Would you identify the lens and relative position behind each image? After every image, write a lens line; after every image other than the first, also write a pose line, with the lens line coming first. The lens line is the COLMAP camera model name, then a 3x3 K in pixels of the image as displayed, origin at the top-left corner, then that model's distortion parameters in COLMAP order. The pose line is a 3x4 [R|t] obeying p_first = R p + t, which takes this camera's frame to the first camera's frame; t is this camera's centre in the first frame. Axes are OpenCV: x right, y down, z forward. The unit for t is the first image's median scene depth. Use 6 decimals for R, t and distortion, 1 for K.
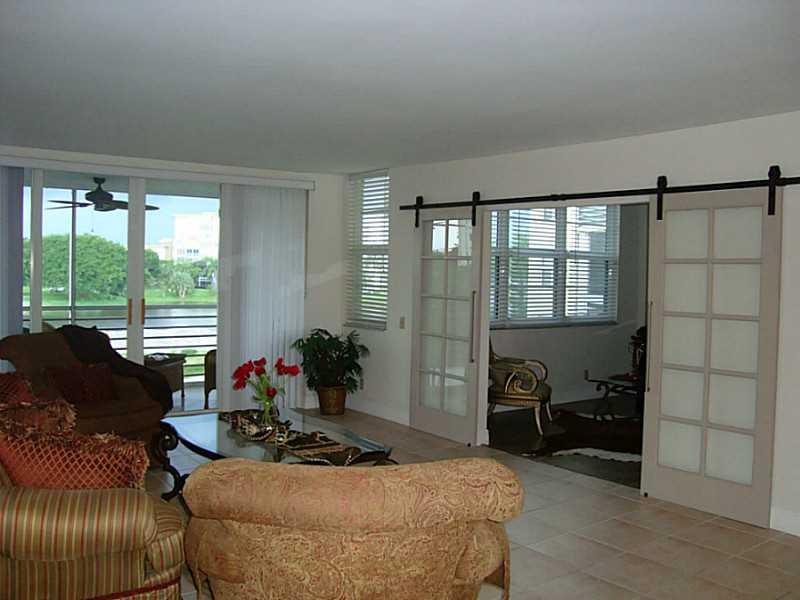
lens RADIAL K [[778.6, 0, 400.0], [0, 778.6, 300.0], [0, 0, 1]] dist [-0.227729, 0.252405]
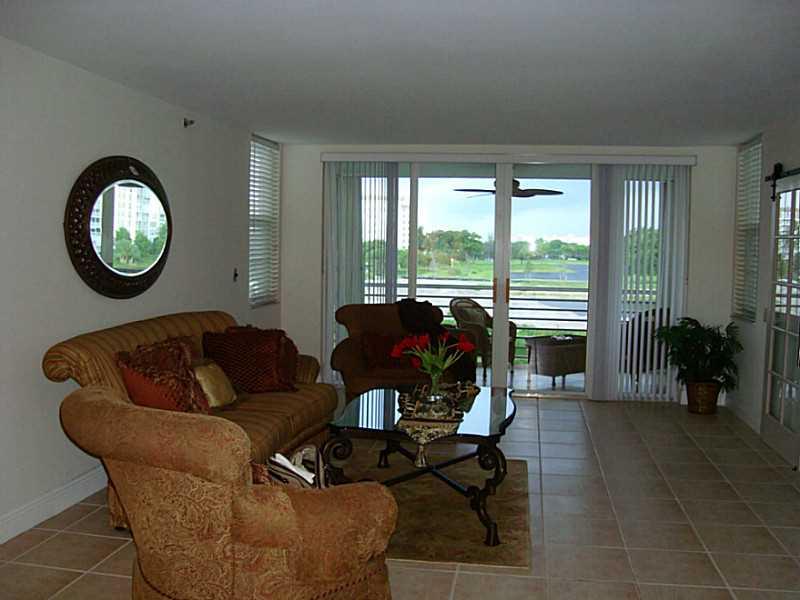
lens RADIAL K [[778.6, 0, 400.0], [0, 778.6, 300.0], [0, 0, 1]] dist [-0.227729, 0.252405]
pose [[0.690553, 0.039647, -0.722195, 0.326240], [-0.033539, 0.999178, 0.022782, 0.008484], [0.722504, 0.008489, 0.691315, 0.150240]]
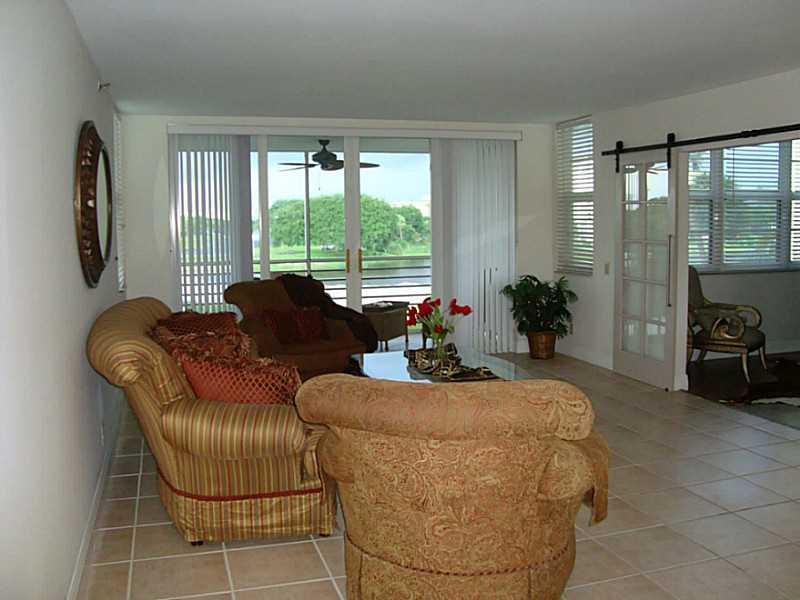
lens RADIAL K [[778.6, 0, 400.0], [0, 778.6, 300.0], [0, 0, 1]] dist [-0.227729, 0.252405]
pose [[0.941218, -0.000358, -0.337799, 0.088593], [0.020535, 0.998211, 0.056160, 0.009457], [0.337175, -0.059795, 0.939541, -0.025748]]
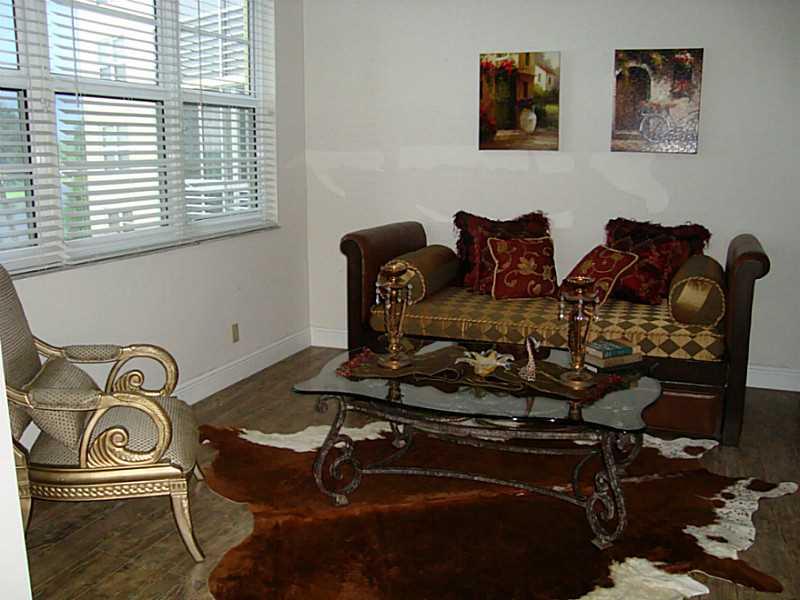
lens RADIAL K [[780.9, 0, 398.9], [0, 780.9, 311.1], [0, 0, 1]] dist [-0.214083, 0.267012]
pose [[0.850299, -0.121914, 0.511984, 0.093132], [0.033630, 0.983398, 0.178316, -0.006045], [-0.525224, -0.134404, 0.840283, 0.653109]]
